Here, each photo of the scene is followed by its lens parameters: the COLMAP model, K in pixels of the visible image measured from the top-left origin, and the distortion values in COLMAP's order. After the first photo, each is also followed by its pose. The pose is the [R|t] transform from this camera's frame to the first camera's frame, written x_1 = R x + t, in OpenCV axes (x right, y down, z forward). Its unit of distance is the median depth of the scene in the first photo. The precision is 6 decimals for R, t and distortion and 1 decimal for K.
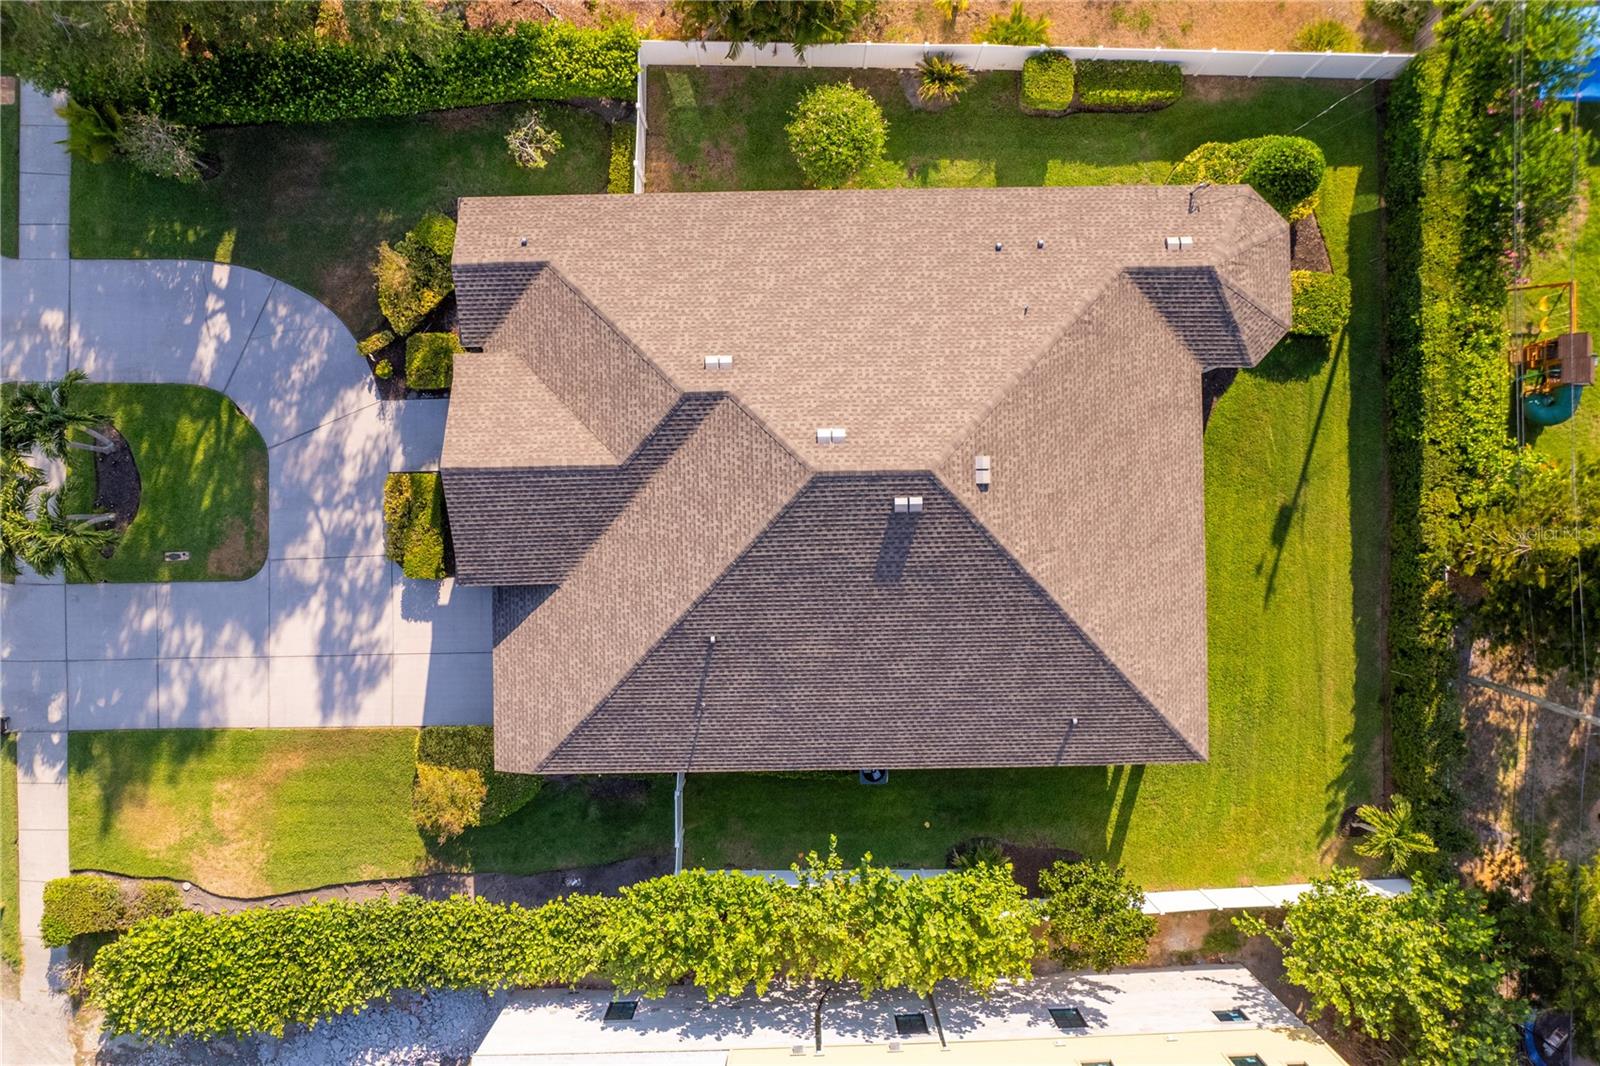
lens RADIAL K [[1106.6, 0, 800.0], [0, 1106.6, 533.0], [0, 0, 1]] dist [-0.026180, 0.000141]
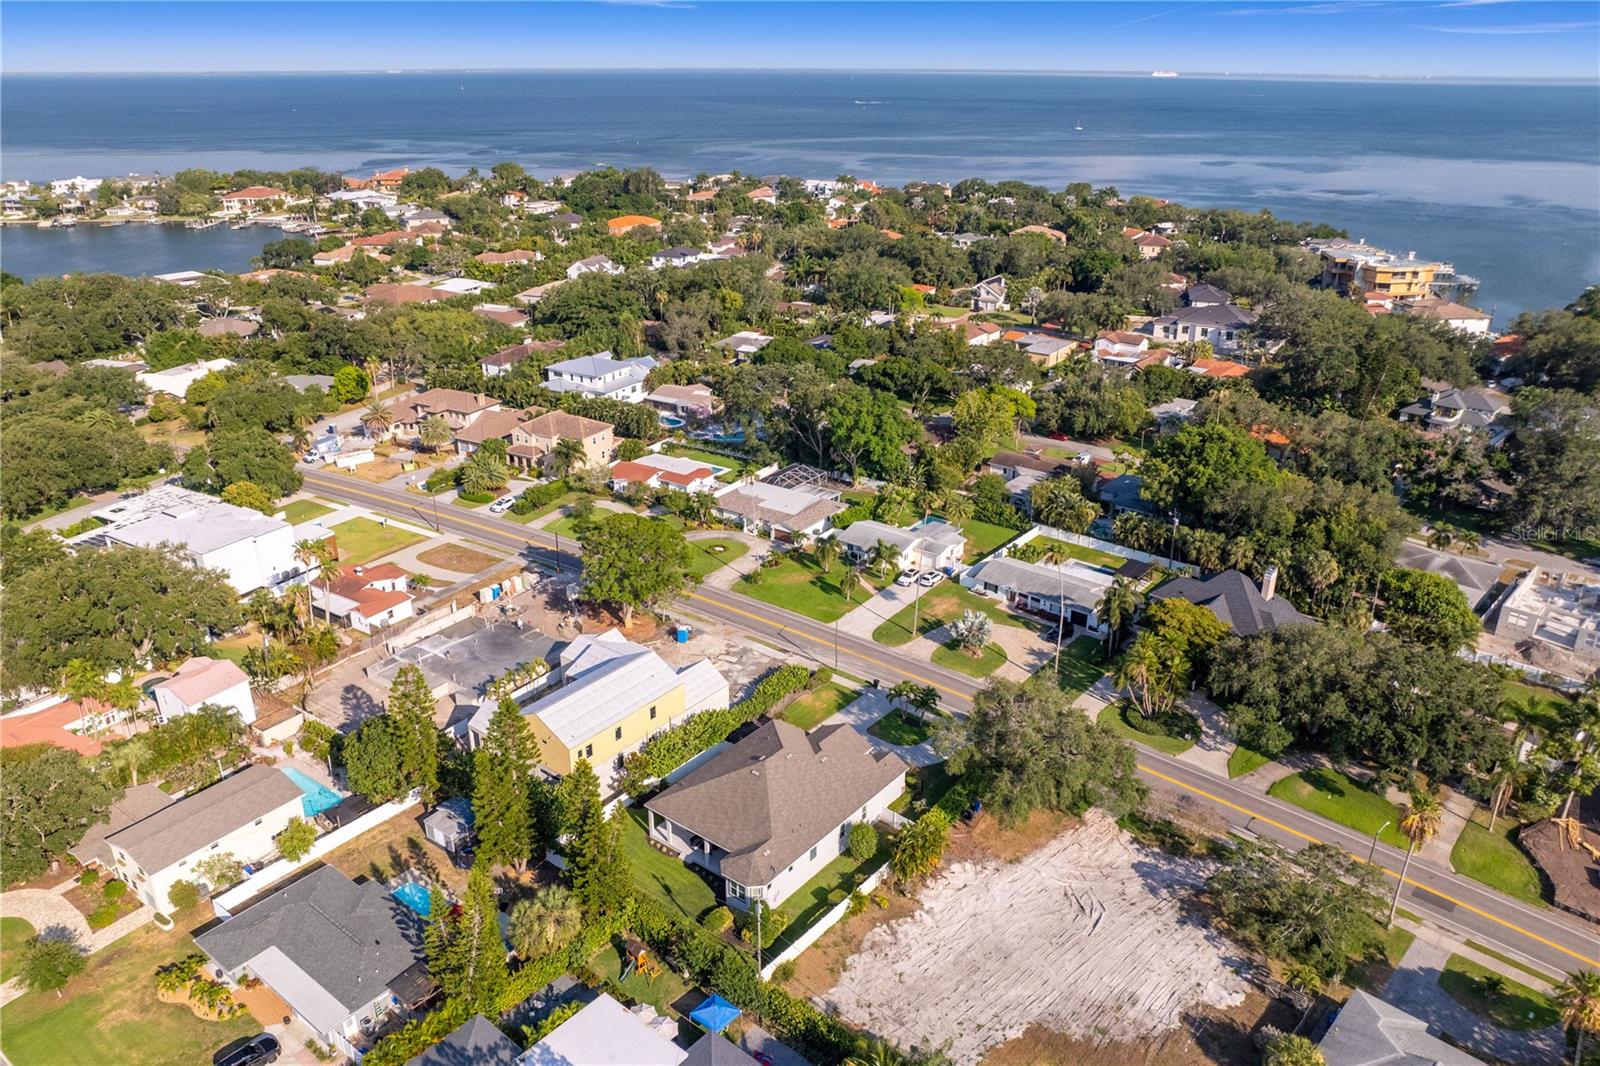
lens RADIAL K [[1091.9, 0, 800.0], [0, 1091.9, 533.0], [0, 0, 1]] dist [-0.032771, -0.001029]
pose [[-0.632459, 0.300570, -0.713900, 2.032343], [-0.774591, -0.247763, 0.581912, -1.751682], [-0.001972, 0.921016, 0.389519, -0.981246]]
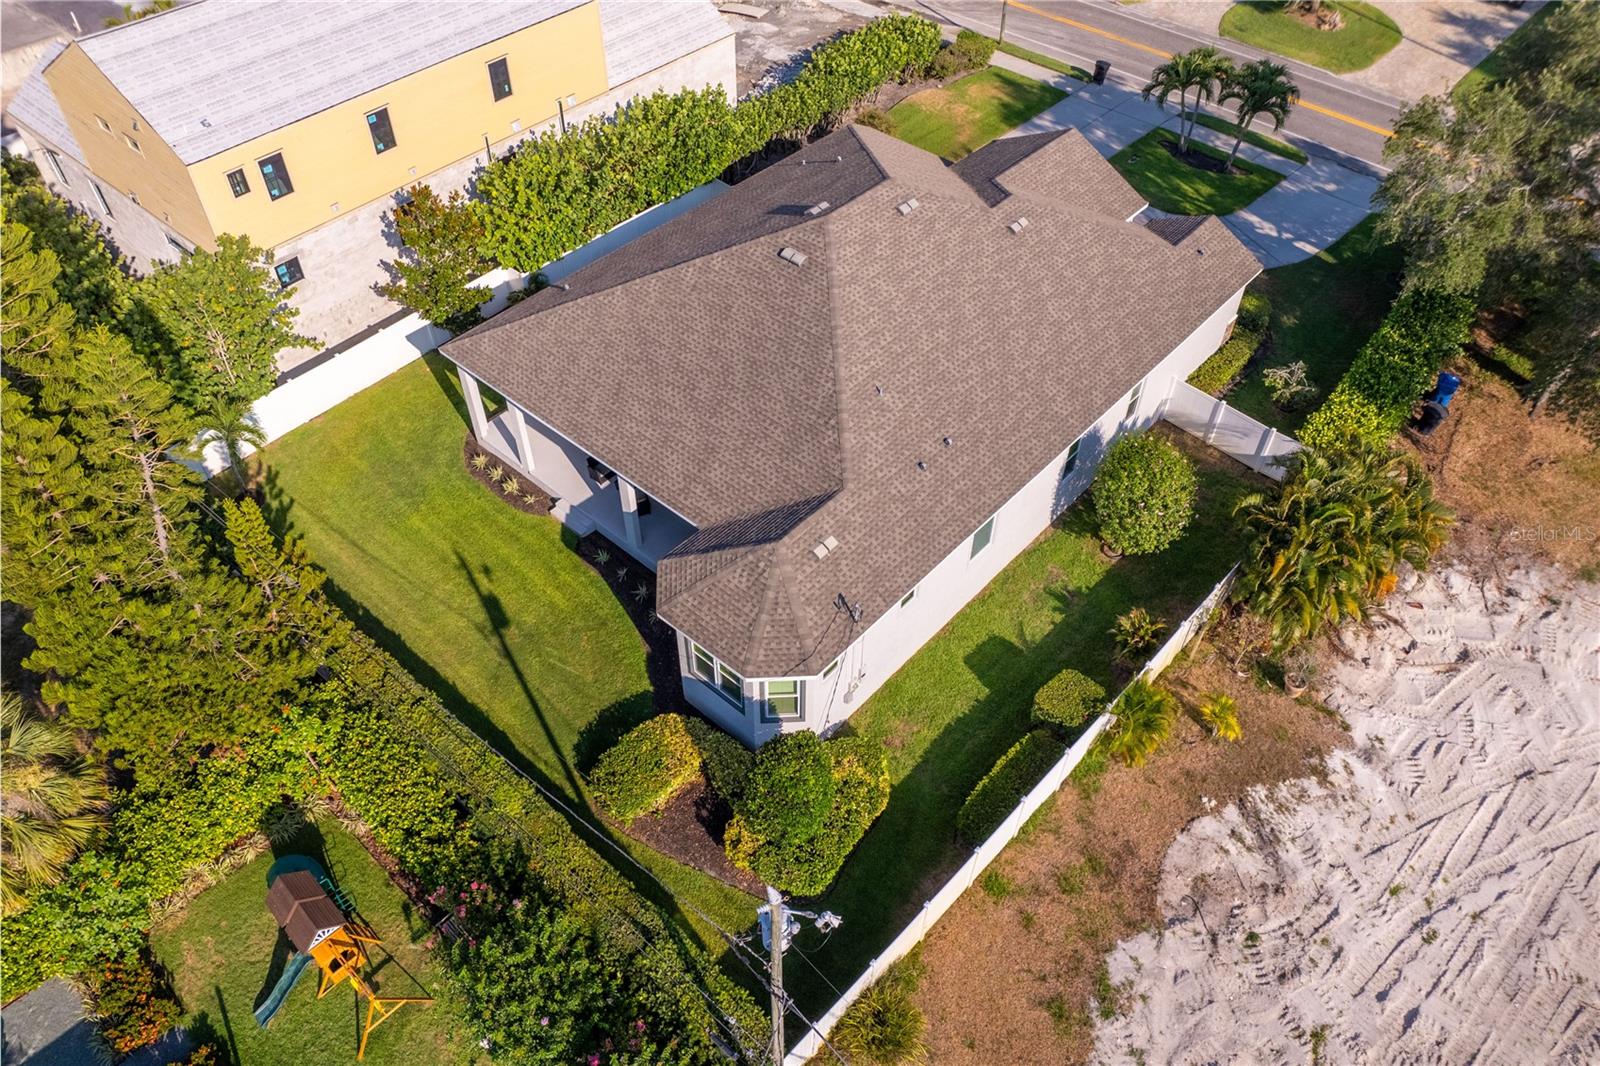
lens RADIAL K [[1091.9, 0, 800.0], [0, 1091.9, 533.0], [0, 0, 1]] dist [-0.032771, -0.001029]
pose [[-0.677783, 0.537592, -0.501603, 0.696137], [-0.735247, -0.499907, 0.457716, -0.566640], [-0.004690, 0.679034, 0.734092, 0.329305]]
